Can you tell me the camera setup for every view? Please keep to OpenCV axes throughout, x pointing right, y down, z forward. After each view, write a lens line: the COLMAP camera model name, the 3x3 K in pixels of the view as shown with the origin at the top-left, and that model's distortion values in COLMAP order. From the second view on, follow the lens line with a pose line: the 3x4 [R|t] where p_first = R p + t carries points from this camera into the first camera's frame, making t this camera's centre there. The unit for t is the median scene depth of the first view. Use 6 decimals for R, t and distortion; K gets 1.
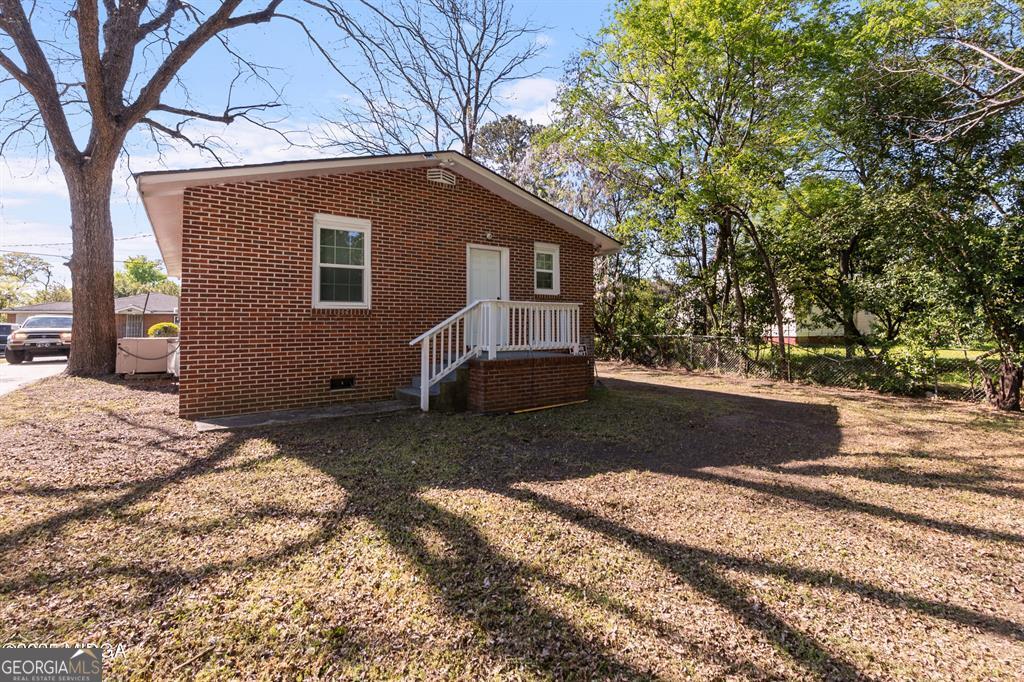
lens RADIAL K [[448.7, 0, 512.3], [0, 448.7, 313.0], [0, 0, 1]] dist [-0.001864, -0.000169]
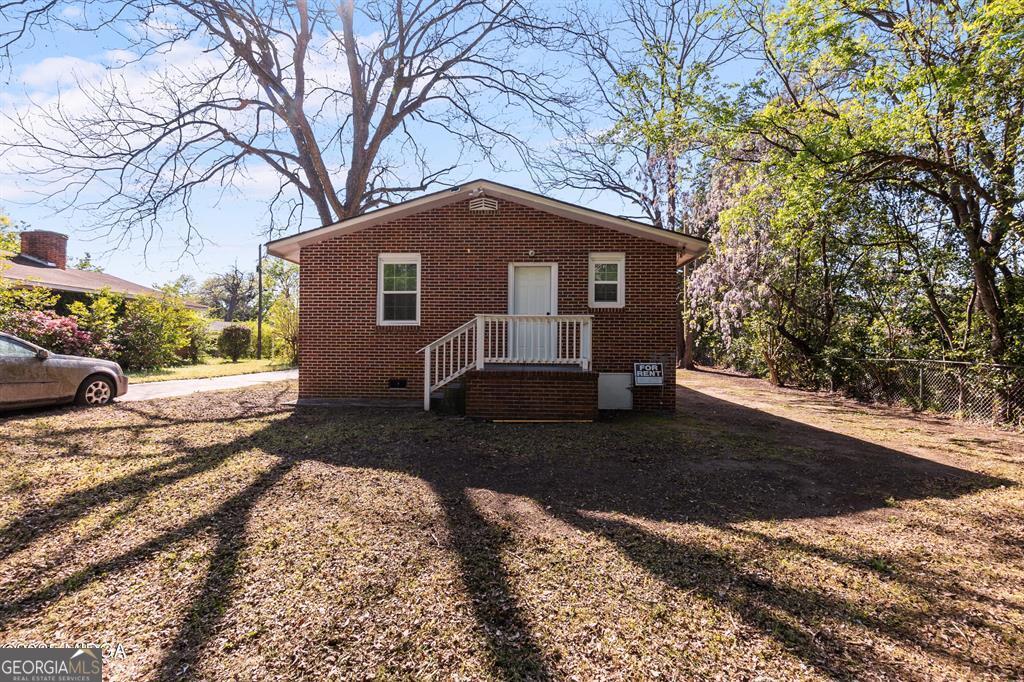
lens RADIAL K [[439.9, 0, 512.0], [0, 439.9, 341.0], [0, 0, 1]] dist [-0.001722, 0.000066]
pose [[0.788733, 0.001885, -0.614733, 0.628478], [0.006061, 0.999923, 0.010842, 0.021890], [0.614706, -0.012278, 0.788660, 0.208157]]
